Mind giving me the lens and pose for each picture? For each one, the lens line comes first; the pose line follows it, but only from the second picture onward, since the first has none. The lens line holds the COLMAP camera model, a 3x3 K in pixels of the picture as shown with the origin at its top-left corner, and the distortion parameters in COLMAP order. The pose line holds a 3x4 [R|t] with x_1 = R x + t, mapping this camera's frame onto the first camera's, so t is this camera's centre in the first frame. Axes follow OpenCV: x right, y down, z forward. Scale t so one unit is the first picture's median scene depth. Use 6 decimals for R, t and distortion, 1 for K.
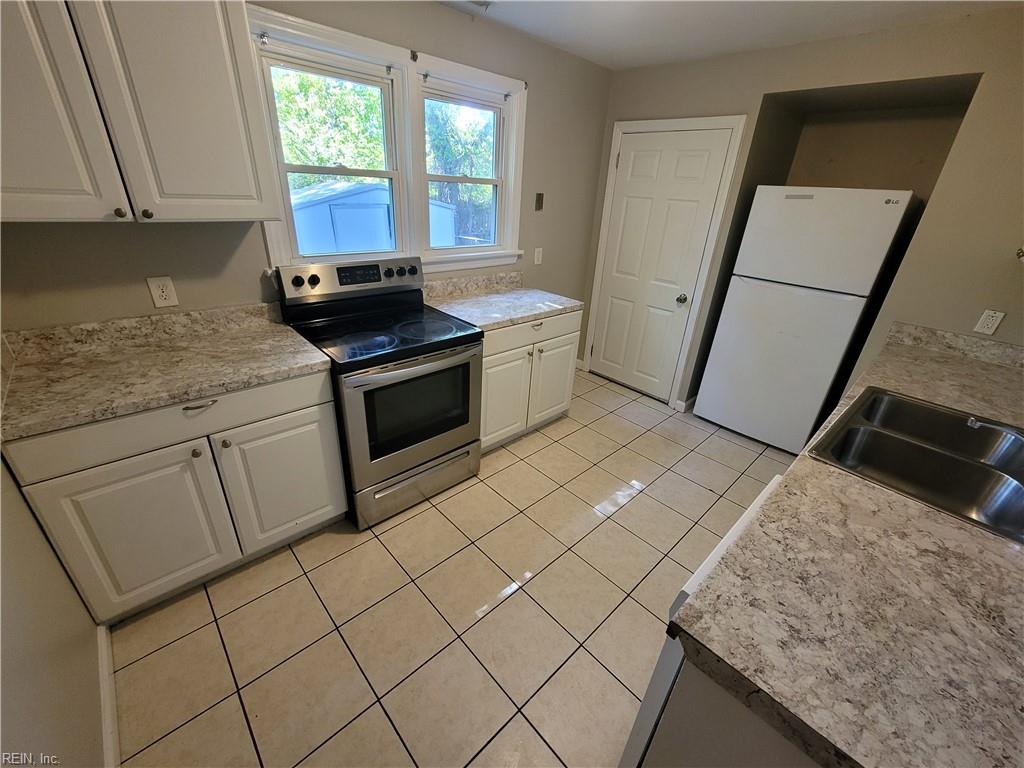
lens RADIAL K [[412.6, 0, 506.6], [0, 412.6, 380.7], [0, 0, 1]] dist [-0.008175, 0.001371]
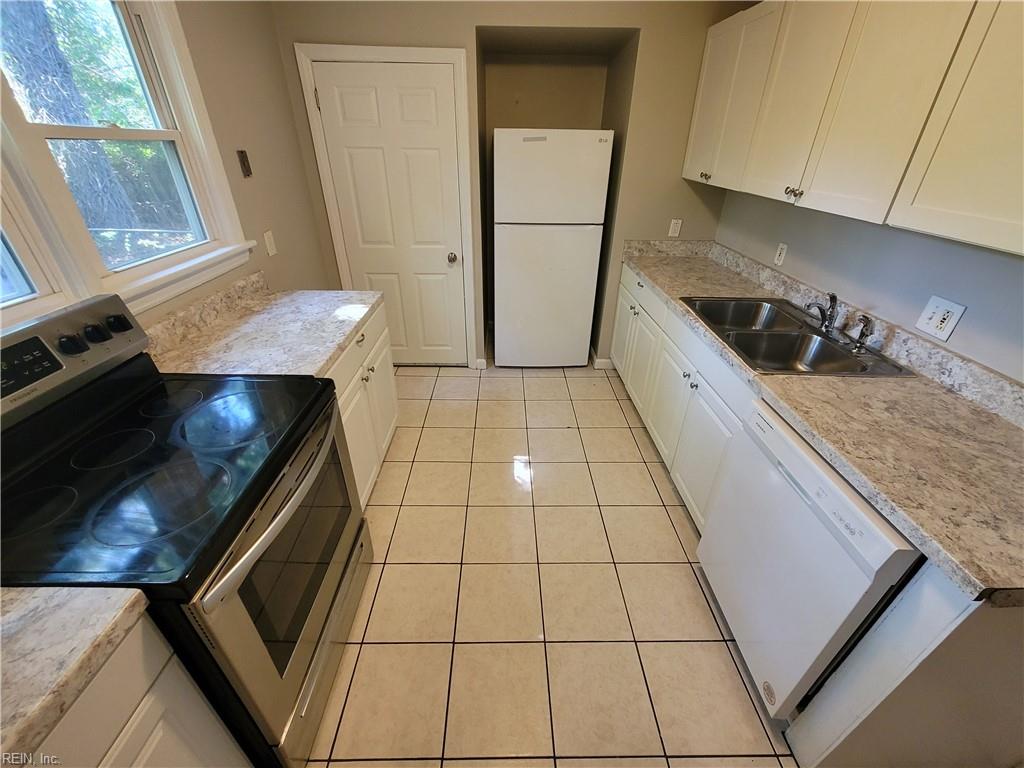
lens RADIAL K [[412.6, 0, 510.8], [0, 412.6, 384.8], [0, 0, 1]] dist [-0.008175, 0.001371]
pose [[0.673007, -0.409356, 0.616027, -0.218010], [0.334984, 0.911258, 0.239571, -0.139807], [-0.659430, 0.045126, 0.750411, 0.263629]]
